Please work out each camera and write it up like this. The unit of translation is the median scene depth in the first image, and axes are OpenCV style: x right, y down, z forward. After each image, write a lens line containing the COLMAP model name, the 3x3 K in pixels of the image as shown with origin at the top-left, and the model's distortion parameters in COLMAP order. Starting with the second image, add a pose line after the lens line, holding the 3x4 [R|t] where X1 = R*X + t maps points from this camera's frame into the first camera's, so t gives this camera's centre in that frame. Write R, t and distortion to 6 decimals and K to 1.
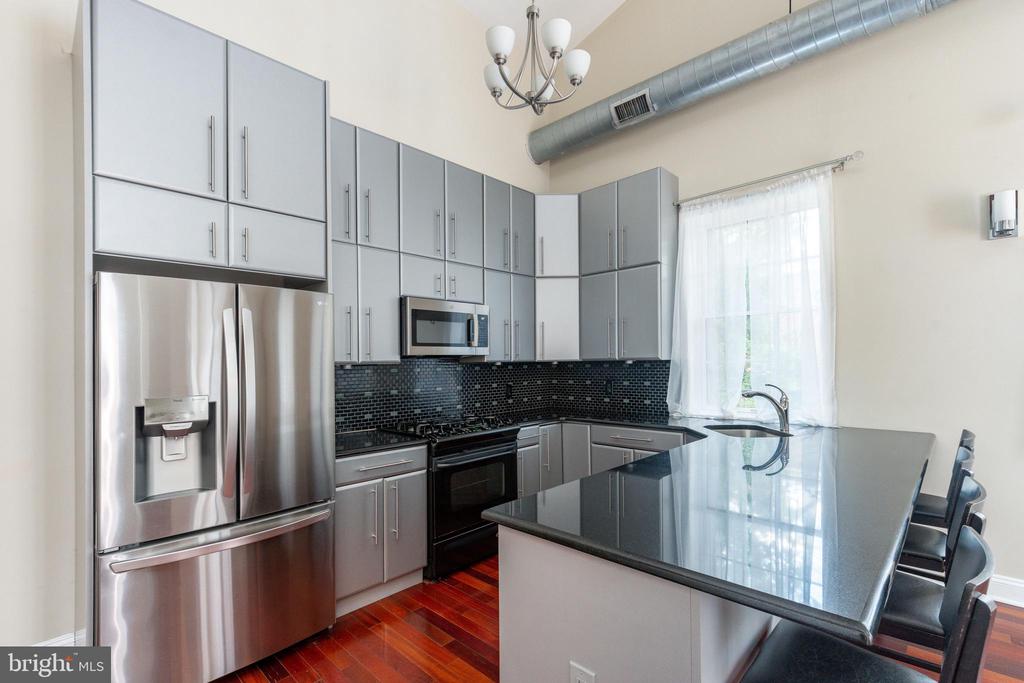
lens RADIAL K [[460.0, 0, 526.2], [0, 460.0, 359.1], [0, 0, 1]] dist [0.000155, 0.001142]
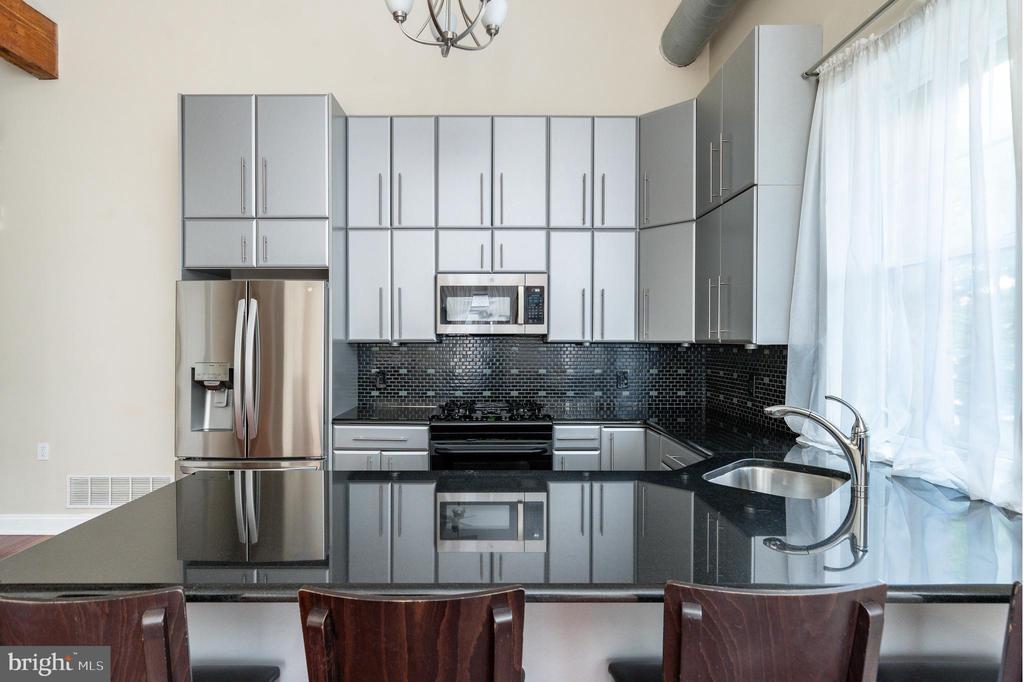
lens RADIAL K [[542.0, 0, 485.0], [0, 542.0, 339.6], [0, 0, 1]] dist [0.000895, -0.000191]
pose [[0.672869, 0.015036, -0.739609, 0.581256], [-0.008549, 0.999885, 0.012549, -0.009613], [0.739712, -0.002121, 0.672920, 0.260916]]
